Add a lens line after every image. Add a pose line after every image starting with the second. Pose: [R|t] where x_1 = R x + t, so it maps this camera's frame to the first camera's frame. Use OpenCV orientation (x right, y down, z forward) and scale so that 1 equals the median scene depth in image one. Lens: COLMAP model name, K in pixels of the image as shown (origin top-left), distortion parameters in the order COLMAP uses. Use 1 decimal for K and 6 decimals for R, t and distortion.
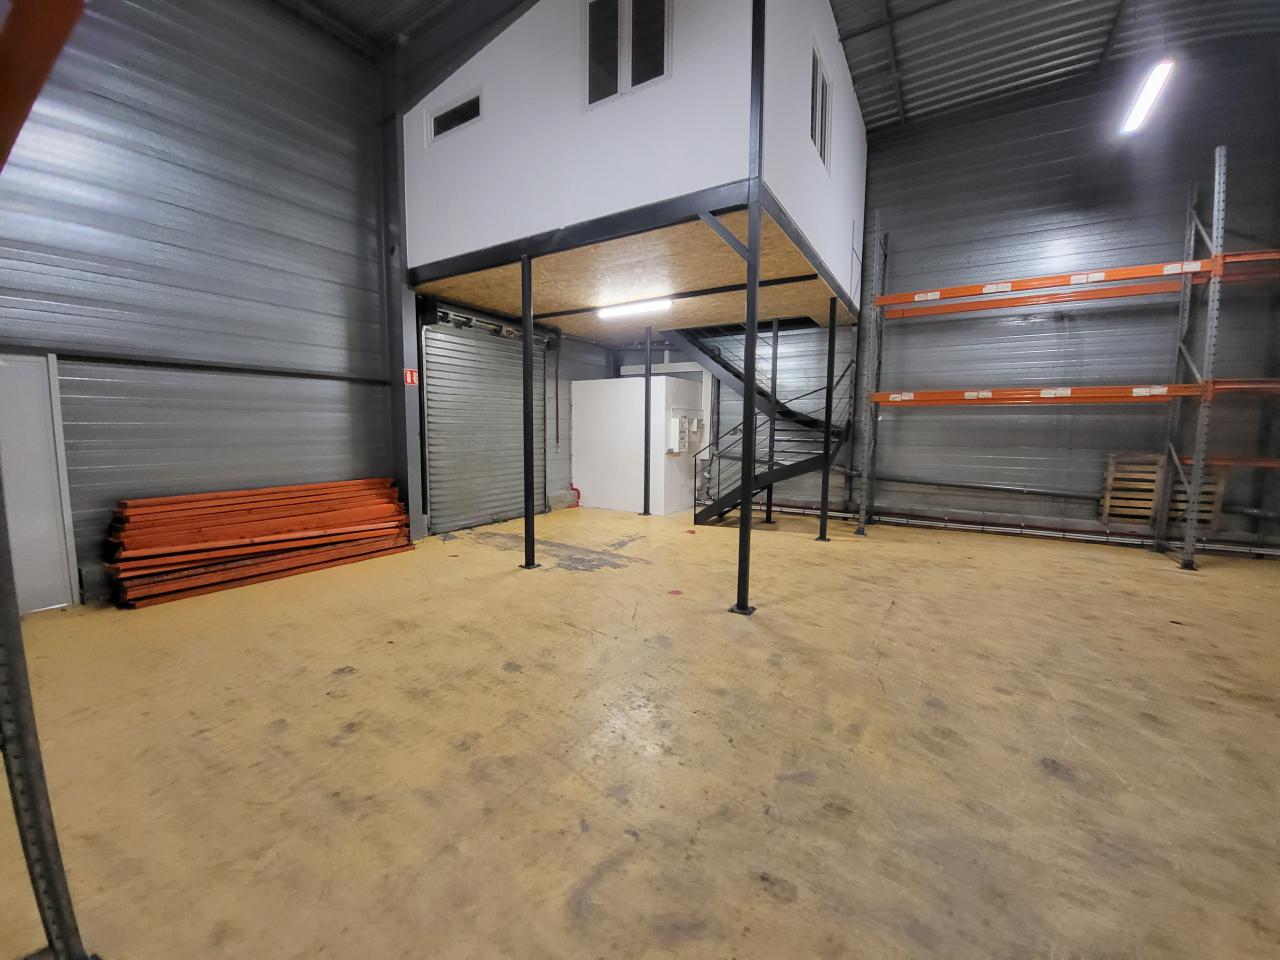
lens RADIAL K [[506.4, 0, 630.7], [0, 506.4, 480.6], [0, 0, 1]] dist [-0.001798, -0.009242]
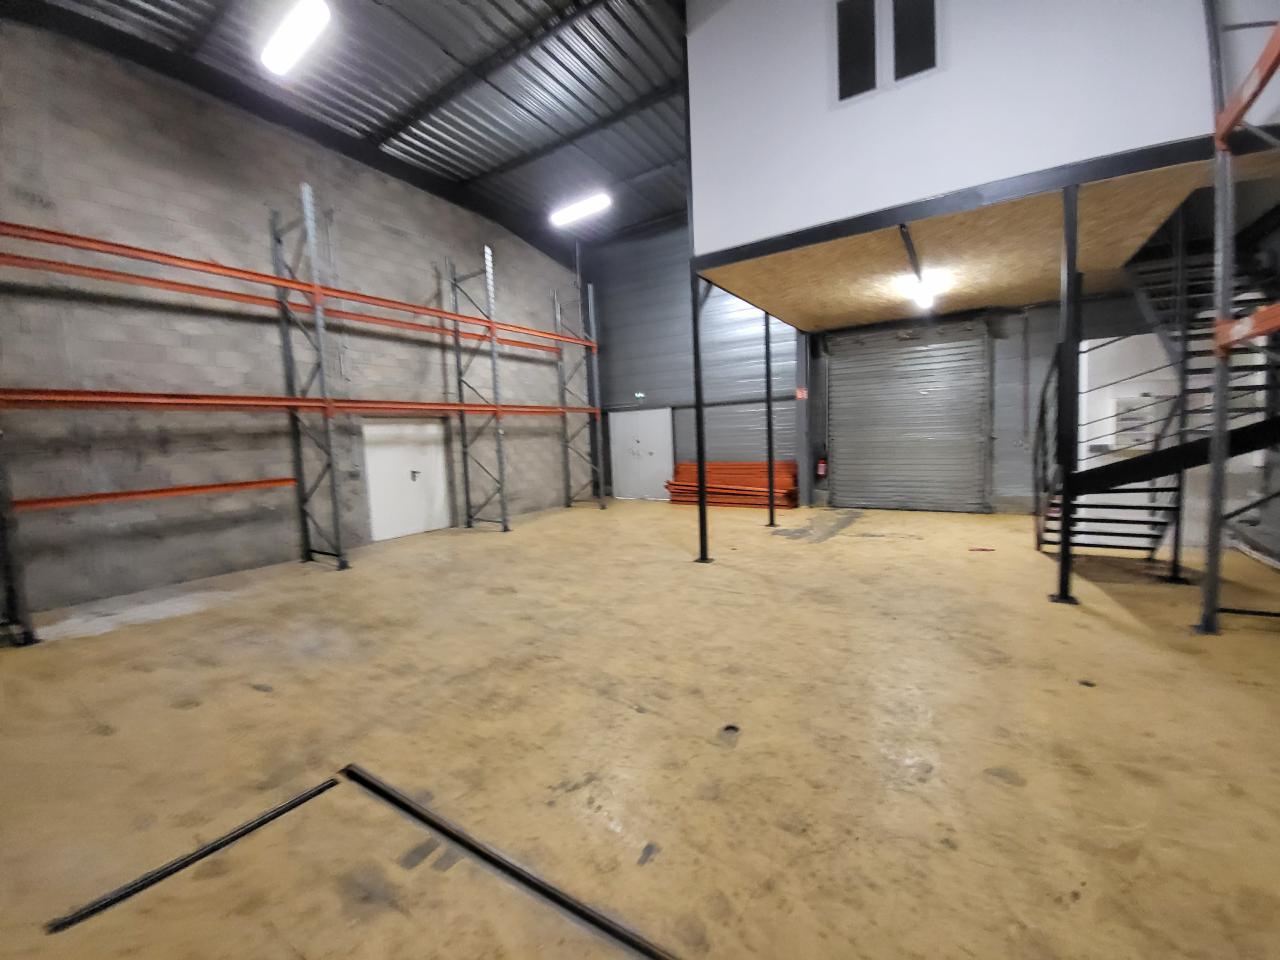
lens RADIAL K [[506.4, 0, 630.7], [0, 506.4, 480.6], [0, 0, 1]] dist [-0.001798, -0.009242]
pose [[-0.012869, 0.087865, -0.996049, 1.227789], [-0.061341, 0.994186, 0.088493, -0.051290], [0.998034, 0.062237, -0.007405, 0.620753]]
